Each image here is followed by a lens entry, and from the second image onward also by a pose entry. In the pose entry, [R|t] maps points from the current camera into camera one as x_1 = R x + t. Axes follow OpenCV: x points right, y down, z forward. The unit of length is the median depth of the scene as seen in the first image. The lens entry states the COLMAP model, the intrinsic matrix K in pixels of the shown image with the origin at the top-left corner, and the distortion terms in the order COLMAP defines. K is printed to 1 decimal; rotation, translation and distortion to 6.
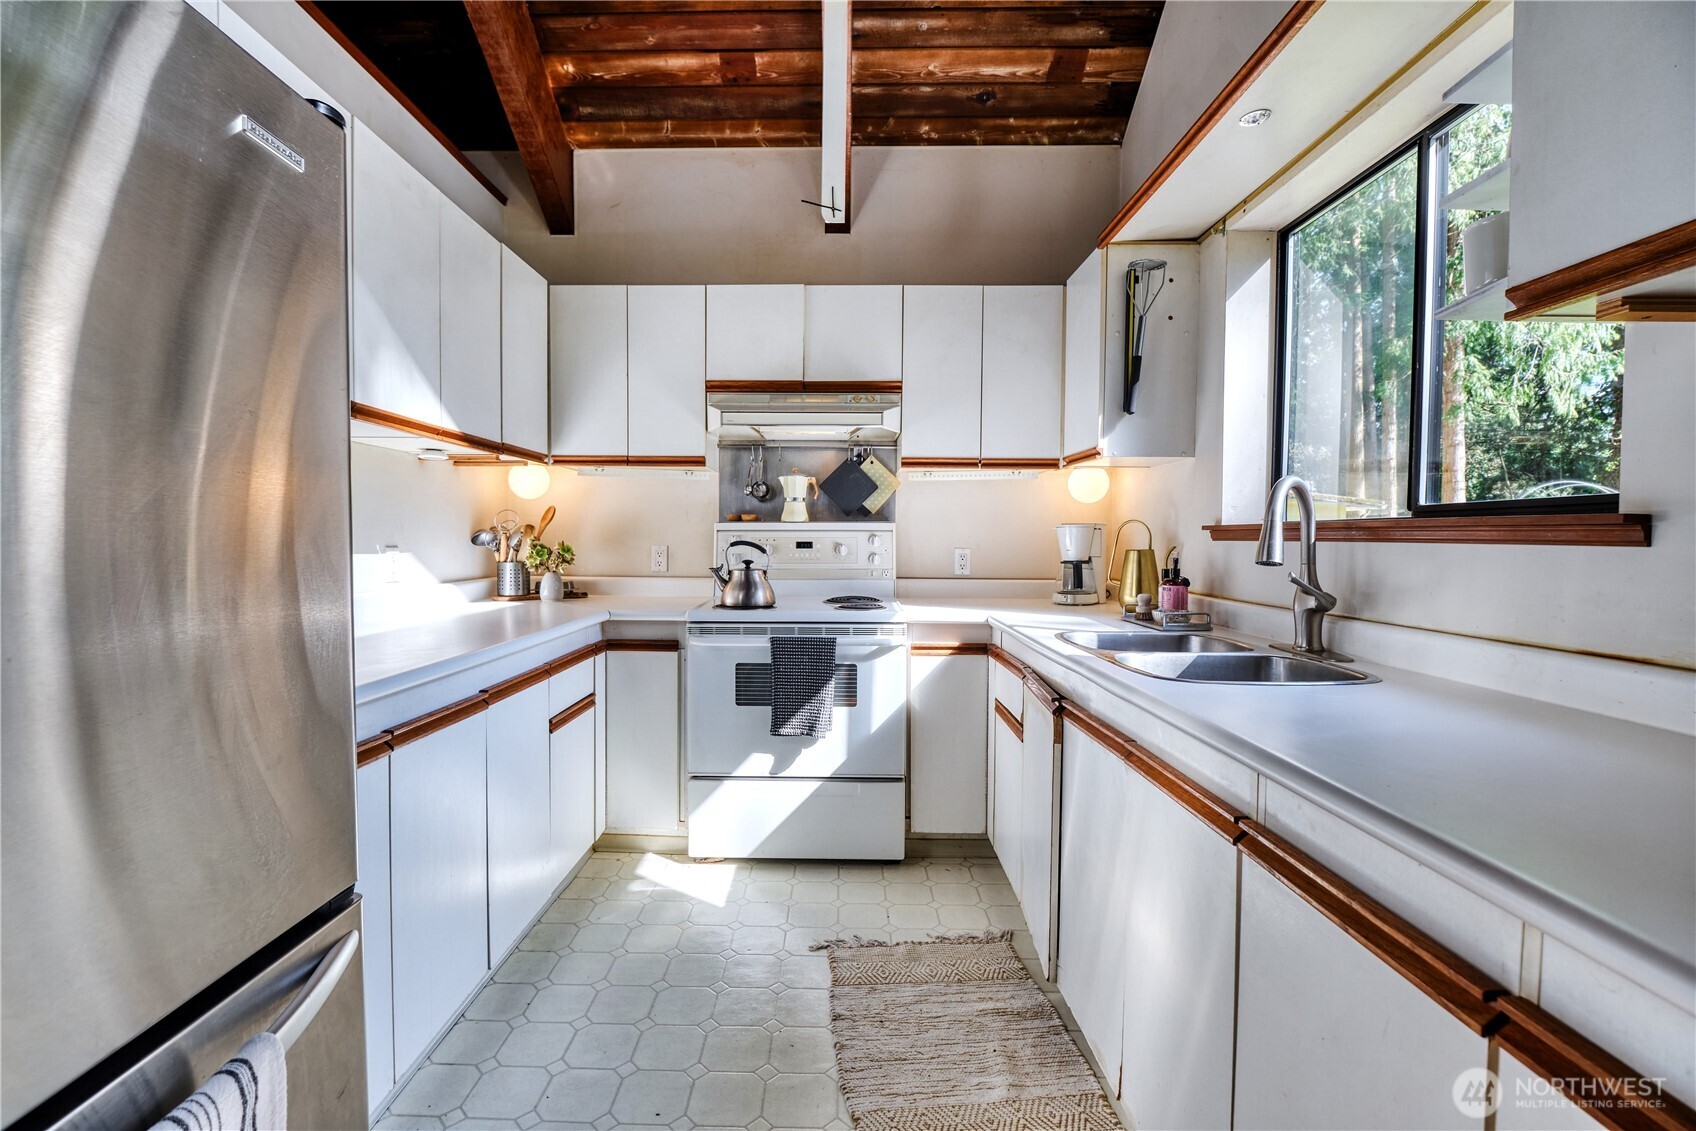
lens RADIAL K [[781.6, 0, 842.6], [0, 781.6, 570.7], [0, 0, 1]] dist [-0.010772, 0.000239]
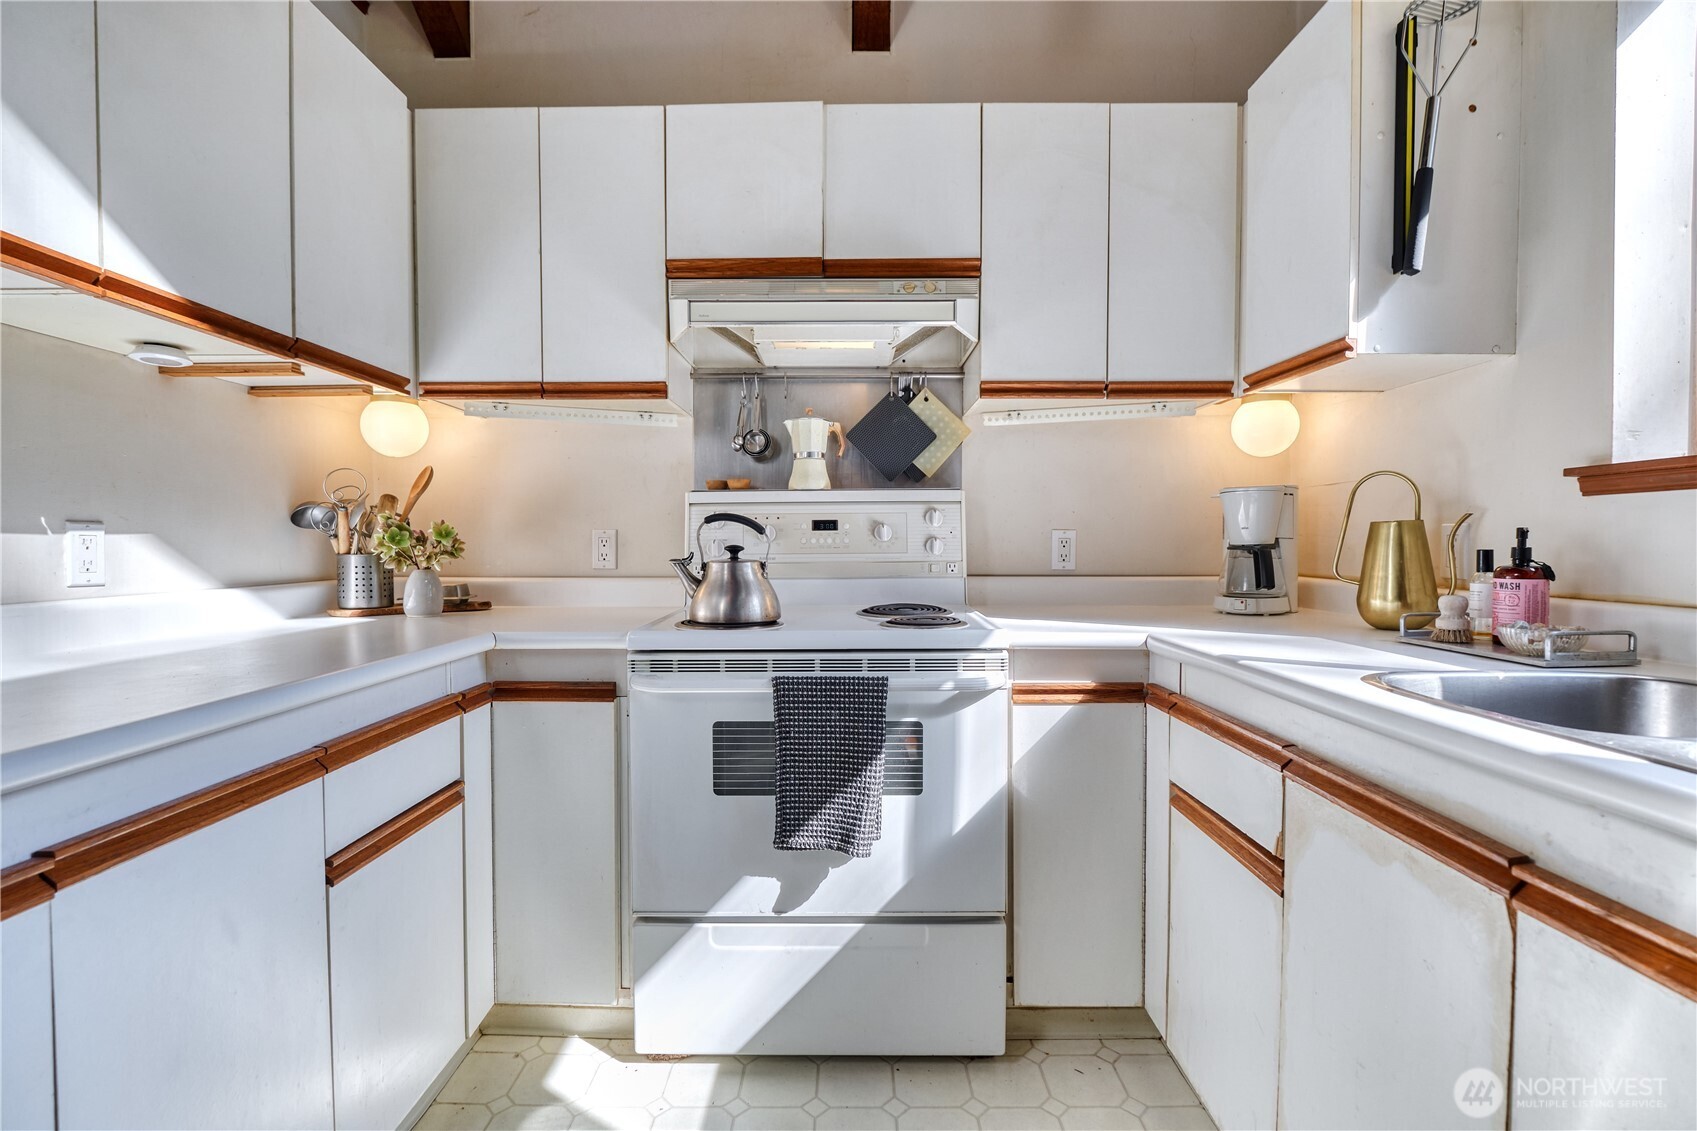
lens RADIAL K [[782.1, 0, 843.1], [0, 782.1, 570.7], [0, 0, 1]] dist [-0.010772, 0.000239]
pose [[0.999937, -0.009188, -0.006511, -0.033546], [0.009129, 0.999918, -0.009035, 0.011935], [0.006593, 0.008975, 0.999938, 0.395480]]
